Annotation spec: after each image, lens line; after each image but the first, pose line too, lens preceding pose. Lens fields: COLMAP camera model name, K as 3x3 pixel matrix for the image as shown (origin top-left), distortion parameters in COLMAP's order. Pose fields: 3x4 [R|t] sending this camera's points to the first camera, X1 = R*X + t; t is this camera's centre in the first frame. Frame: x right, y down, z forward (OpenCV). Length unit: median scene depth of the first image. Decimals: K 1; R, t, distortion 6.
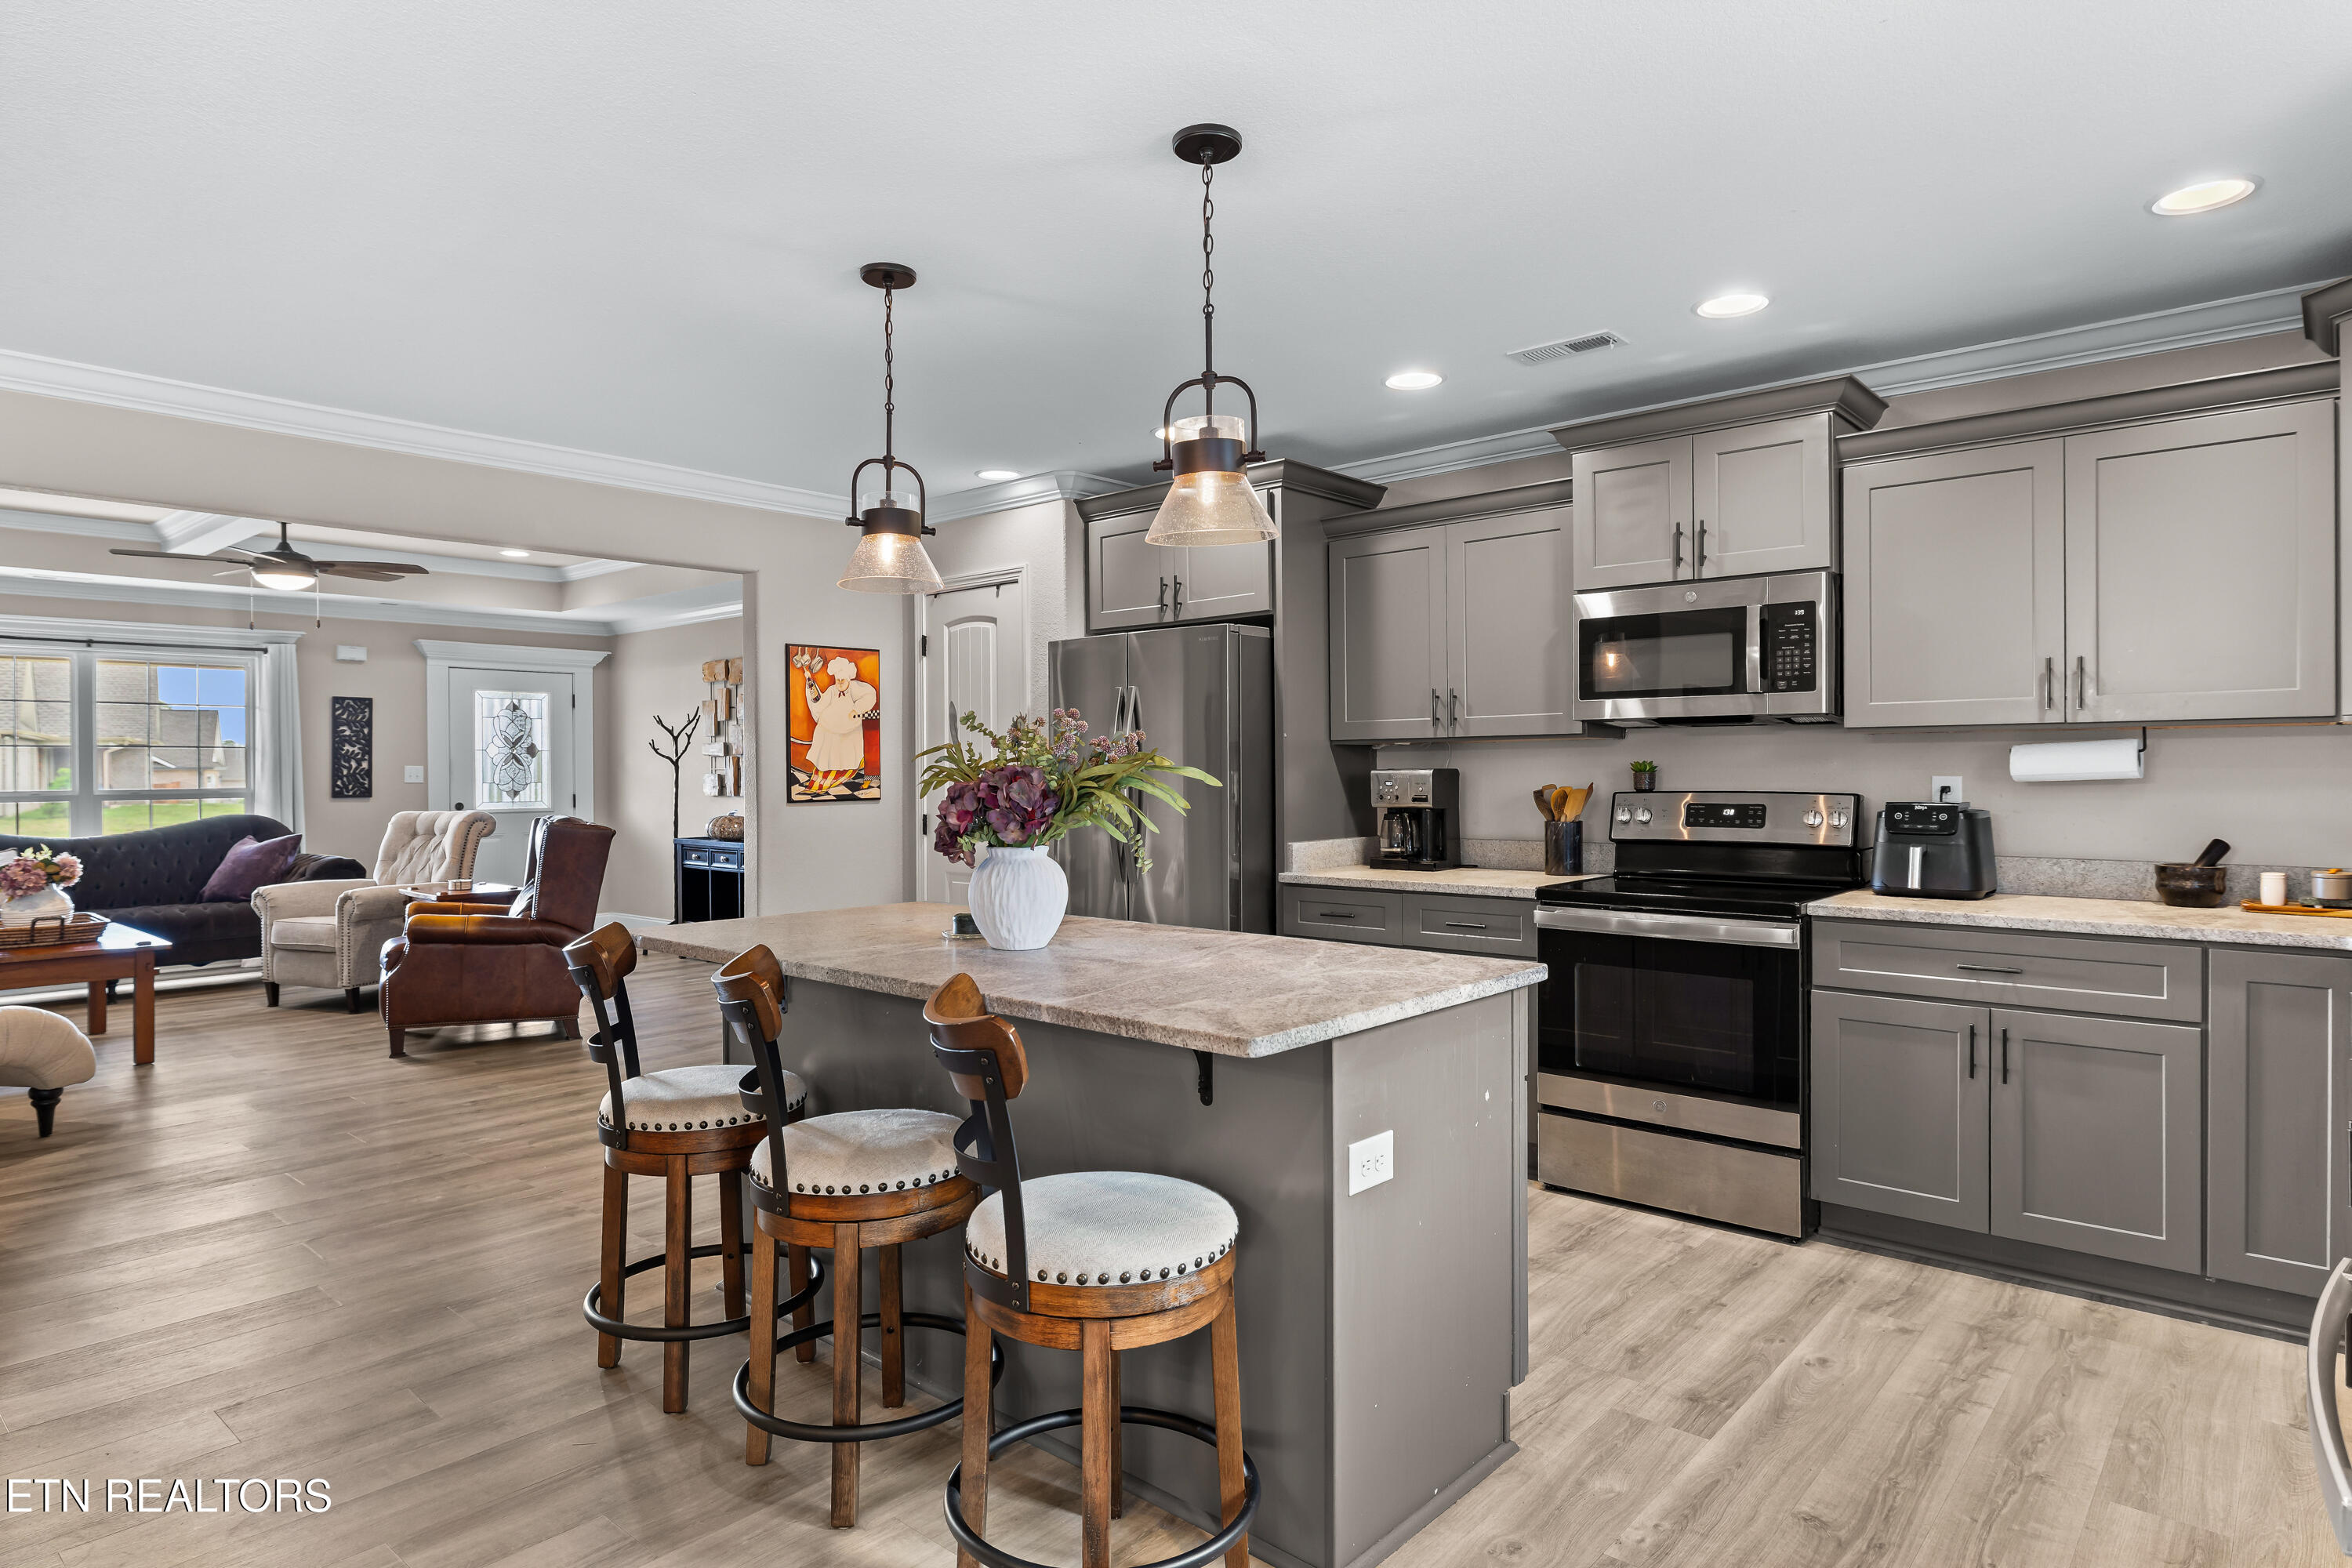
lens RADIAL K [[1292.3, 0, 1173.9], [0, 1292.3, 768.4], [0, 0, 1]] dist [-0.003553, 0.001397]
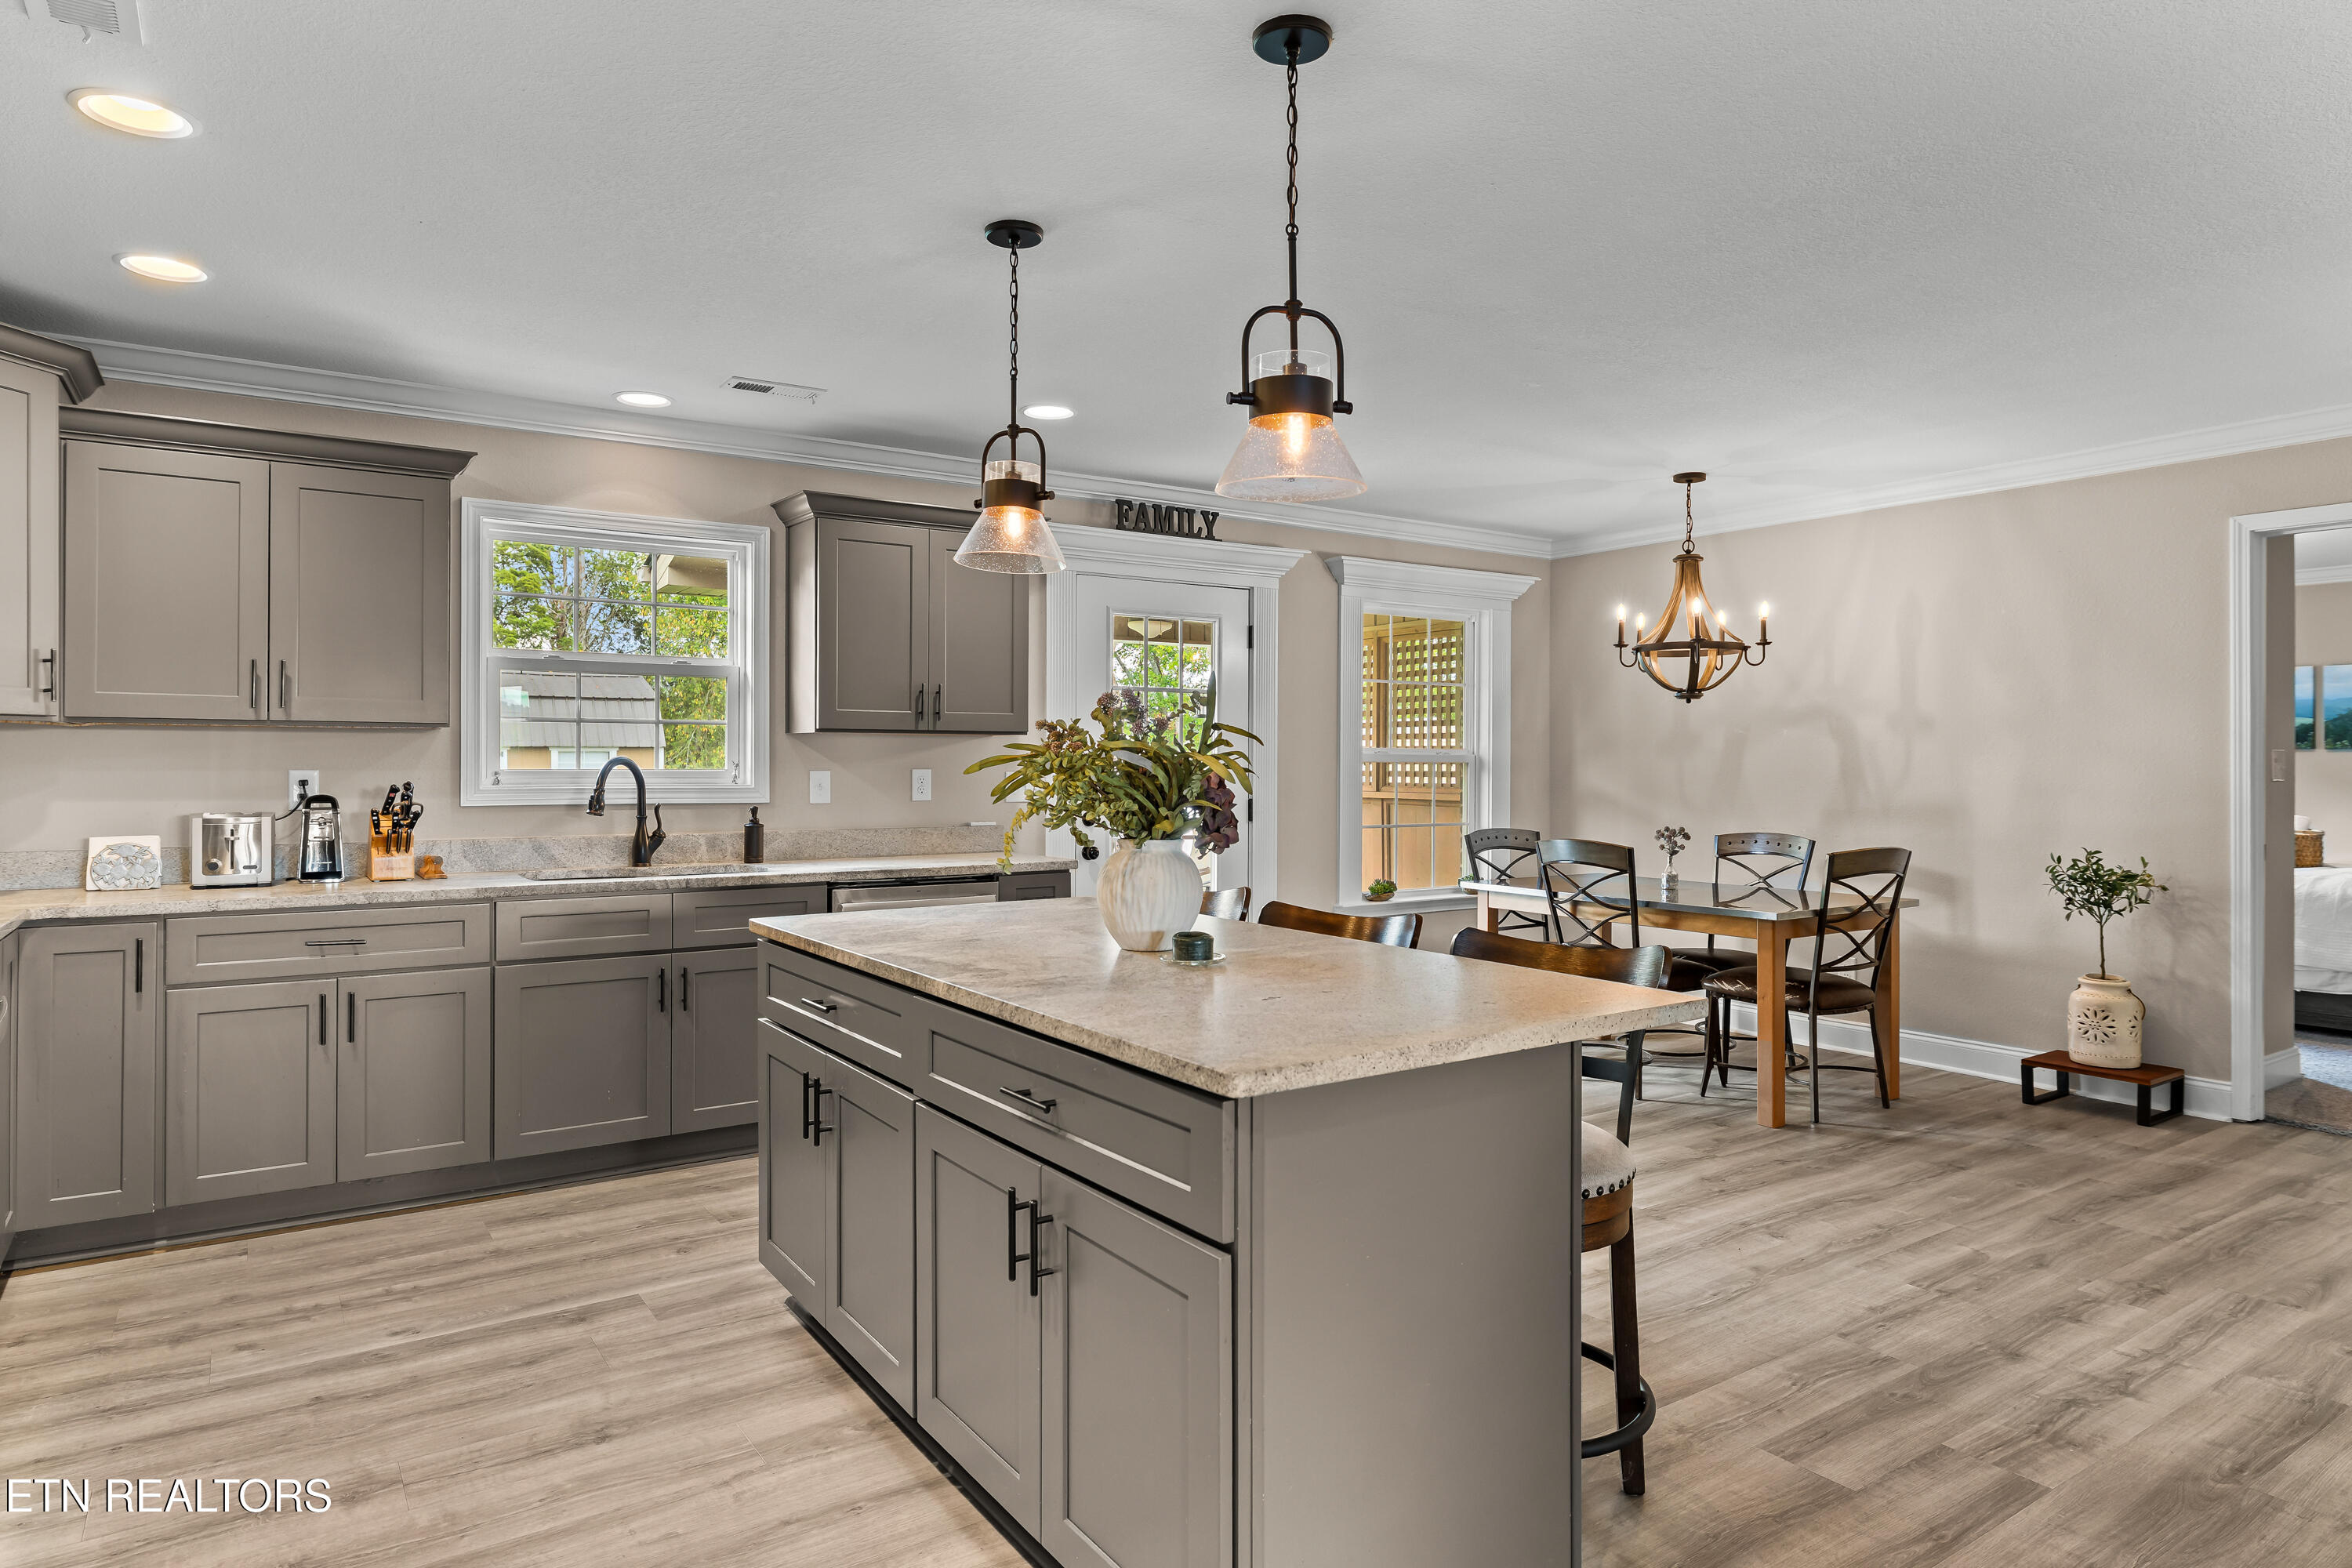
lens RADIAL K [[1383.3, 0, 1181.0], [0, 1383.3, 759.8], [0, 0, 1]] dist [0.003518, -0.004010]
pose [[-0.966920, 0.004375, 0.255044, -0.384332], [0.005382, 0.999980, 0.003250, 0.000324], [-0.255025, 0.004516, -0.966924, 1.893579]]
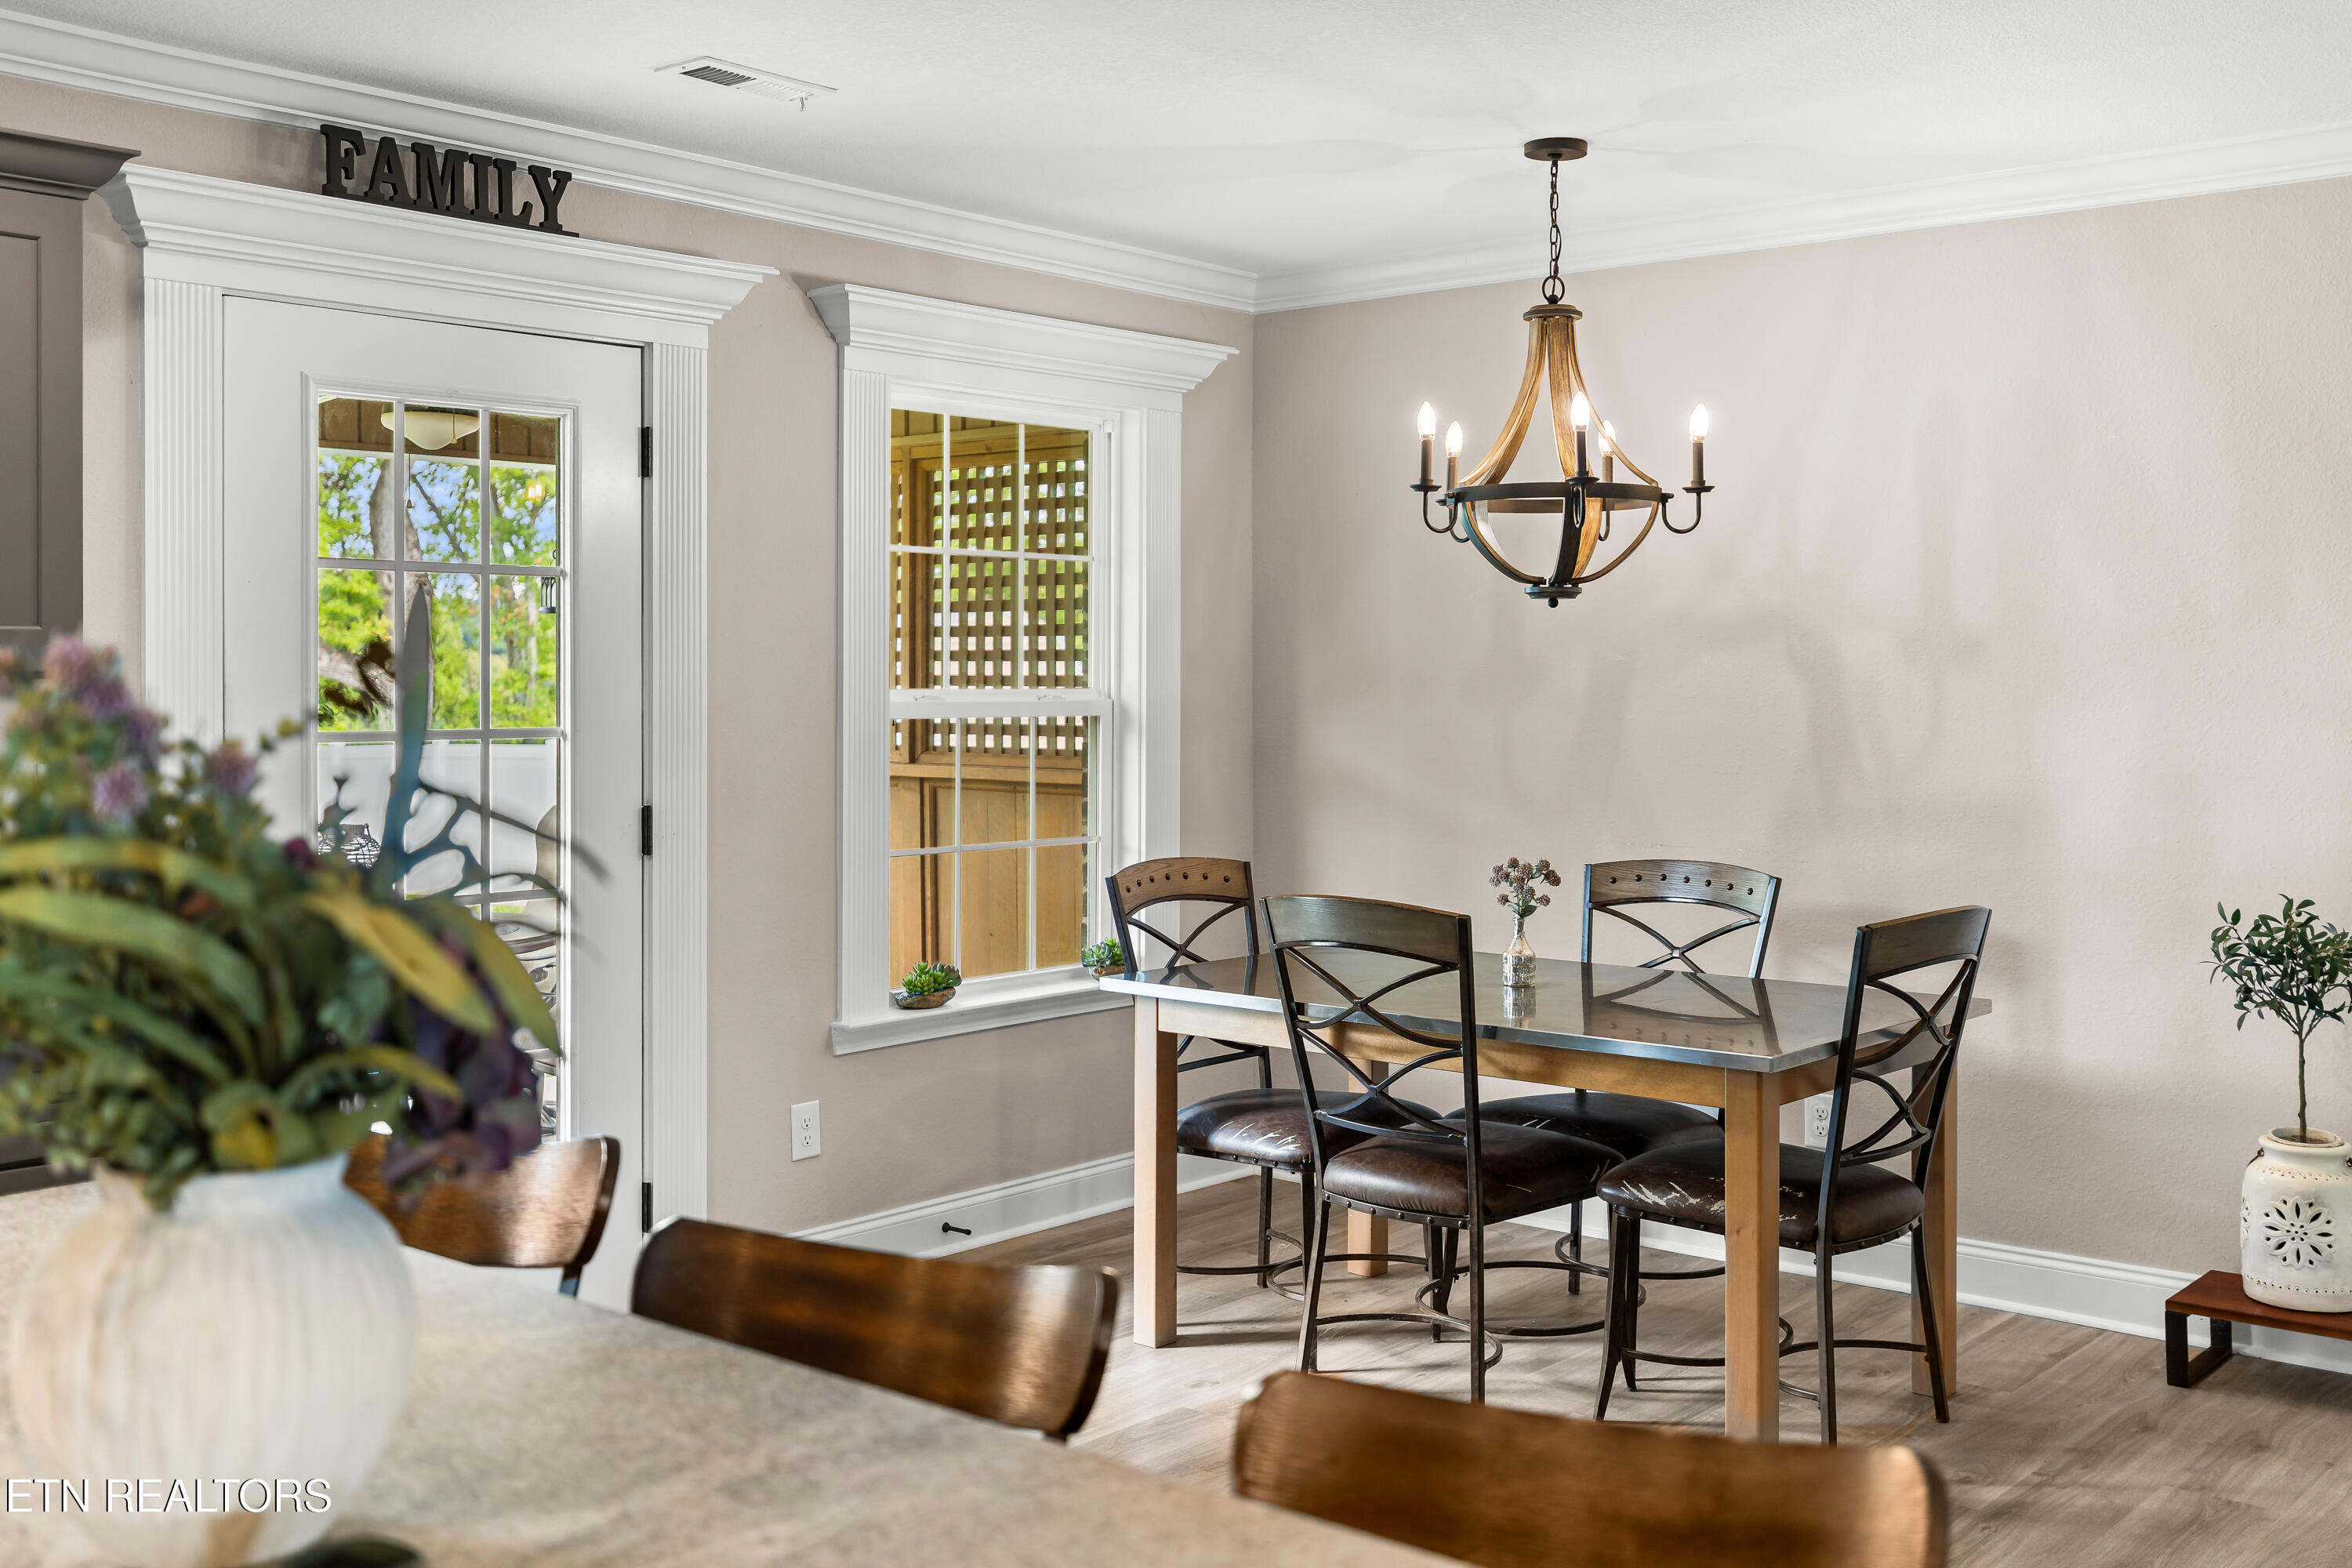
lens RADIAL K [[2334.2, 0, 1186.9], [0, 2334.2, 678.3], [0, 0, 1]] dist [-0.001494, 0.000000]
pose [[-0.999929, 0.005398, -0.010595, -0.307044], [0.005285, 0.999930, 0.010595, -0.037892], [0.010652, 0.010538, -0.999888, 1.447693]]
